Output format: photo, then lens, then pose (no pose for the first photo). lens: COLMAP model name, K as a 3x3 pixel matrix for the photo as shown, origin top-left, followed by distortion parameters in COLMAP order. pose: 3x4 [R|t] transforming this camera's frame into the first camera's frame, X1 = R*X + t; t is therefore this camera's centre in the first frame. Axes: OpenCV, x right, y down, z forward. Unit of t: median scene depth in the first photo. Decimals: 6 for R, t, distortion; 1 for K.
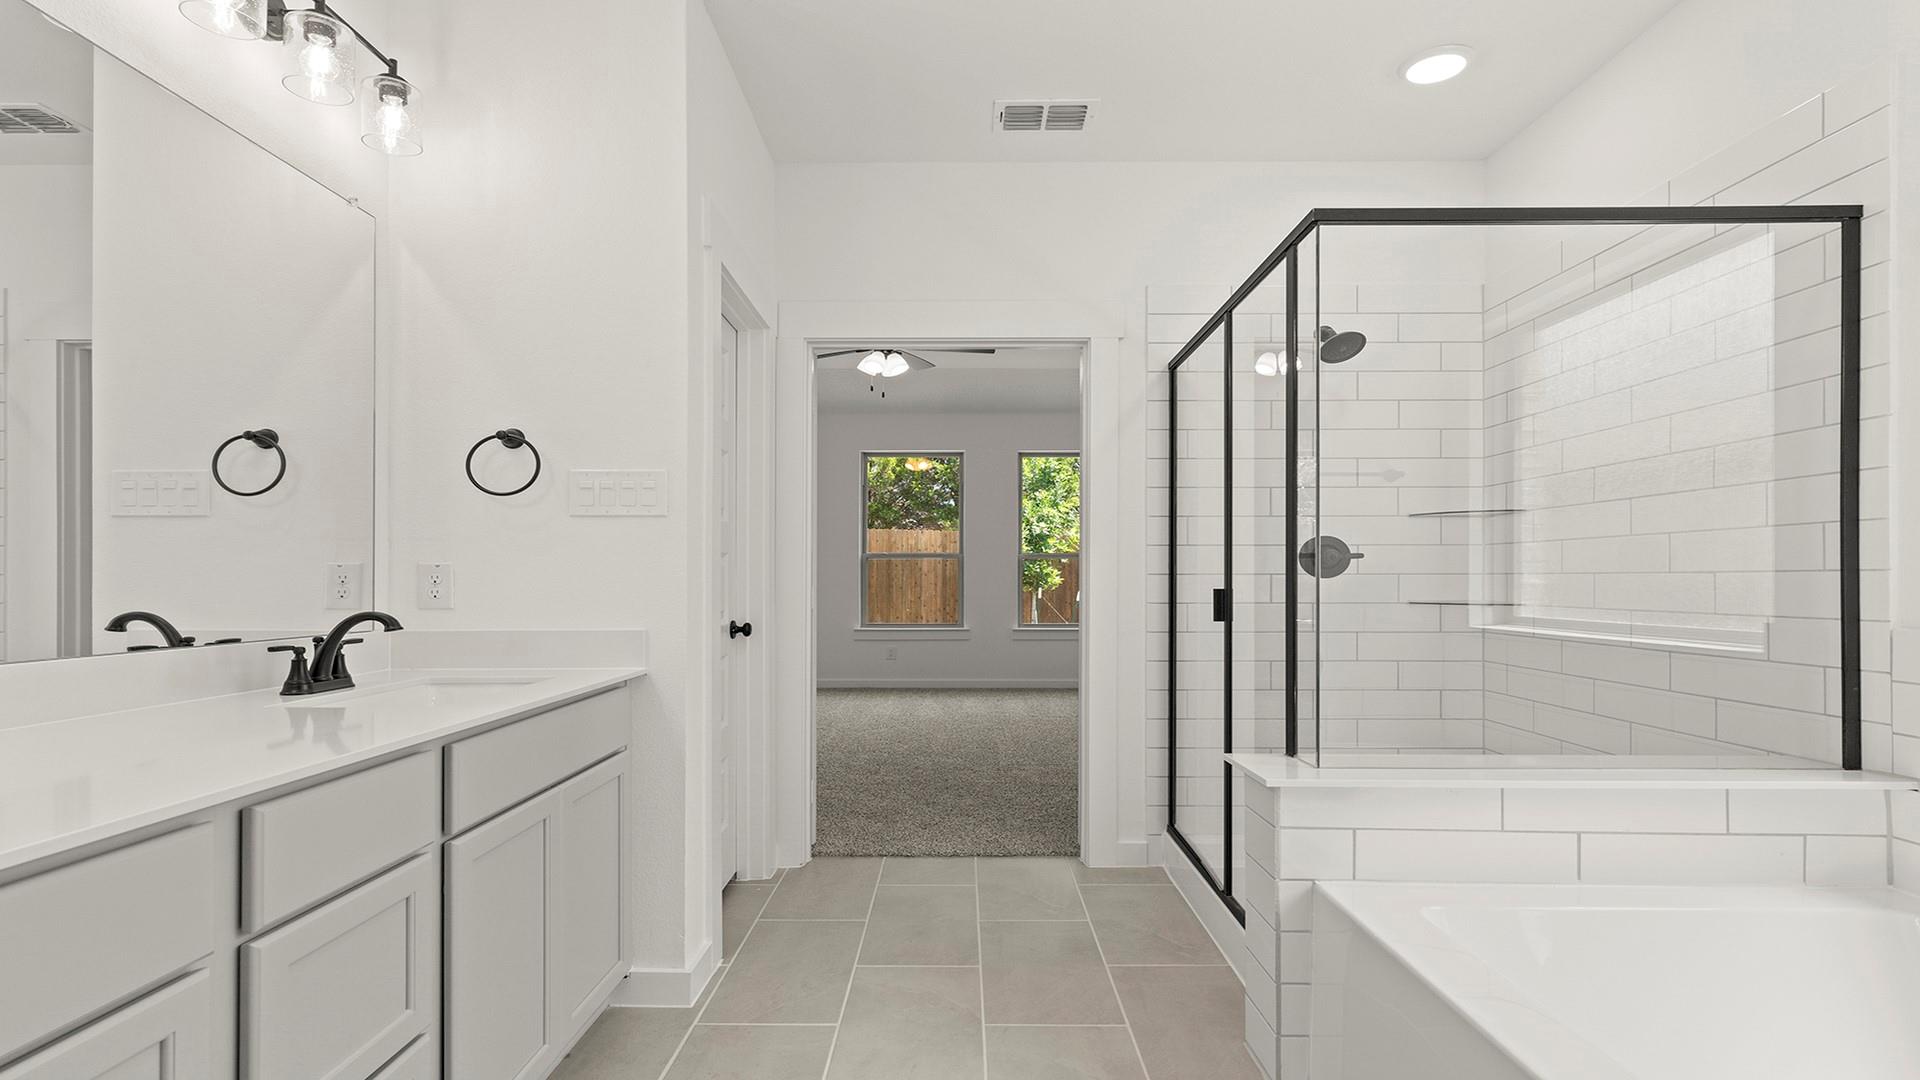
lens RADIAL K [[918.1, 0, 960.0], [0, 918.1, 540.0], [0, 0, 1]] dist [0.002262, 0.000089]
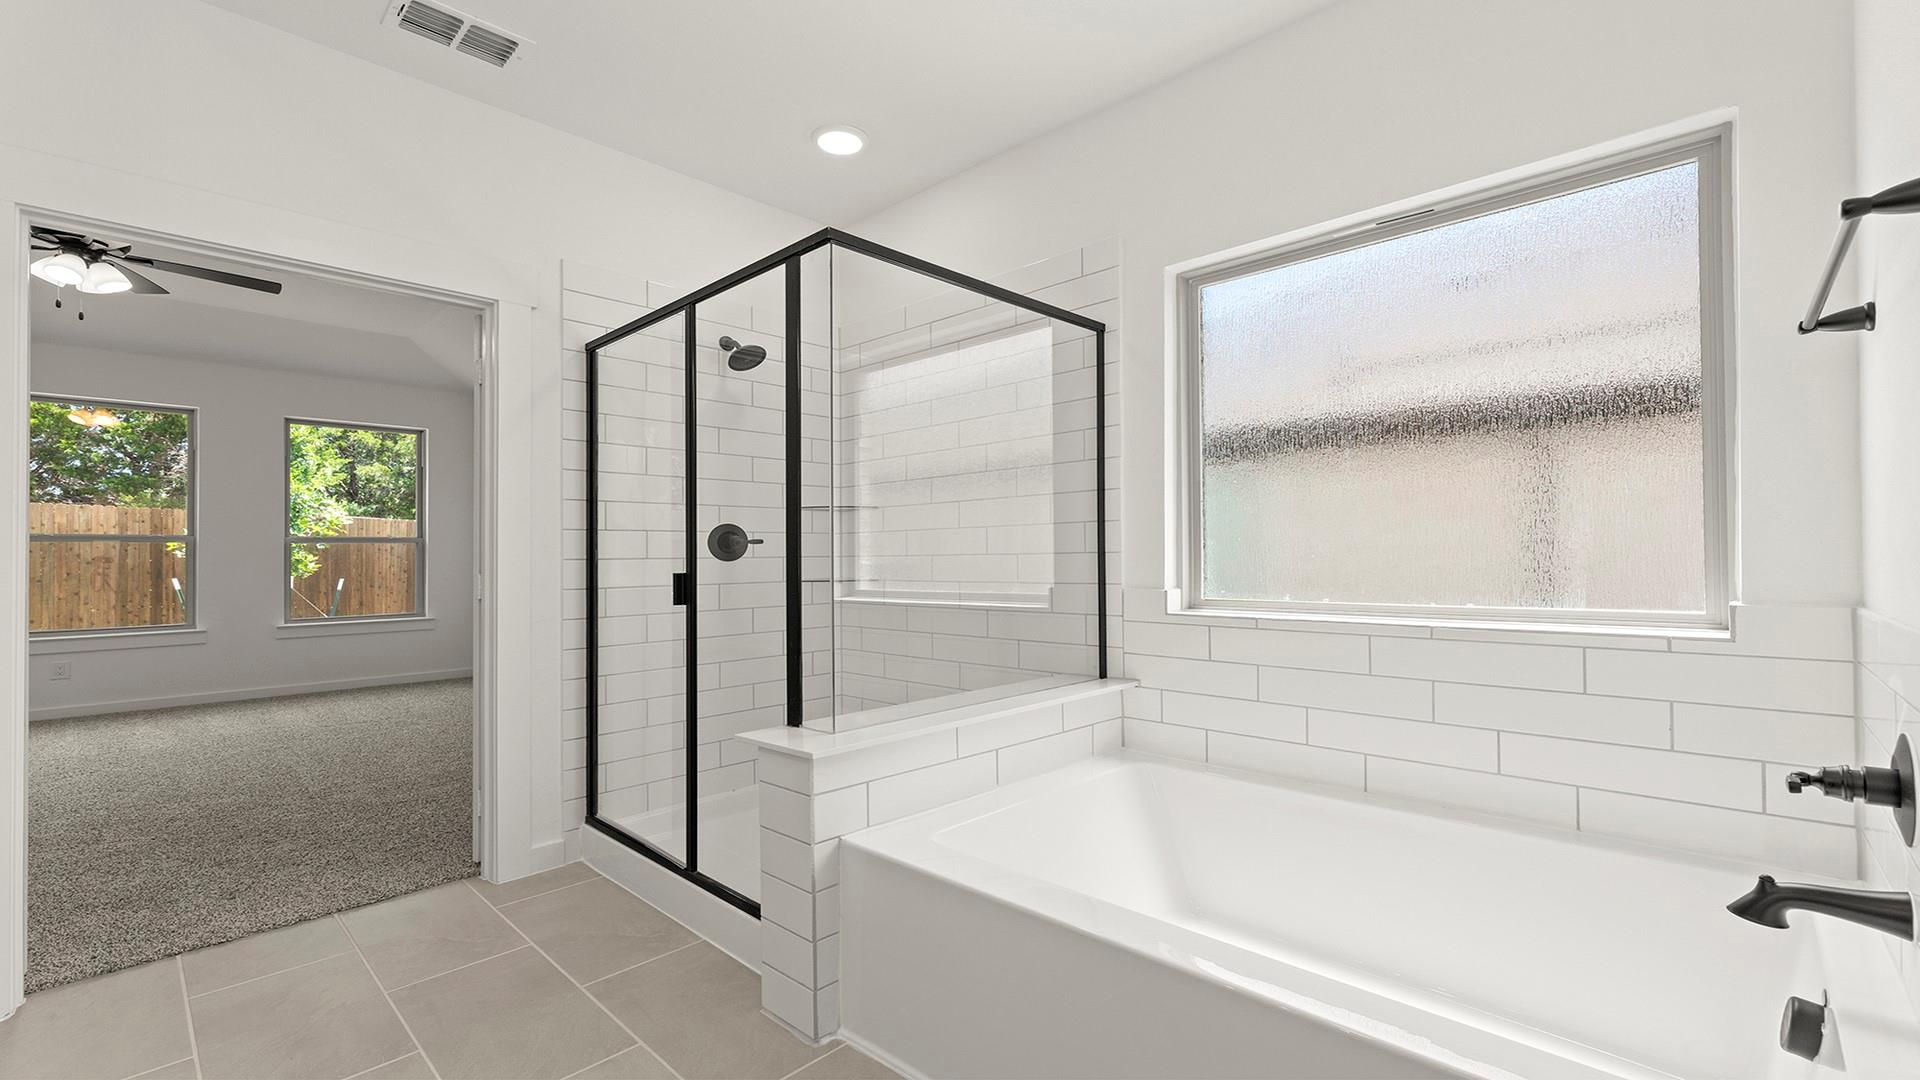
lens RADIAL K [[799.7, 0, 949.6], [0, 799.7, 532.2], [0, 0, 1]] dist [0.000581, -0.000190]
pose [[0.696130, 0.014050, 0.717779, -0.117582], [-0.018118, 0.999834, -0.002000, 0.002929], [-0.717688, -0.011613, 0.696268, 0.132744]]
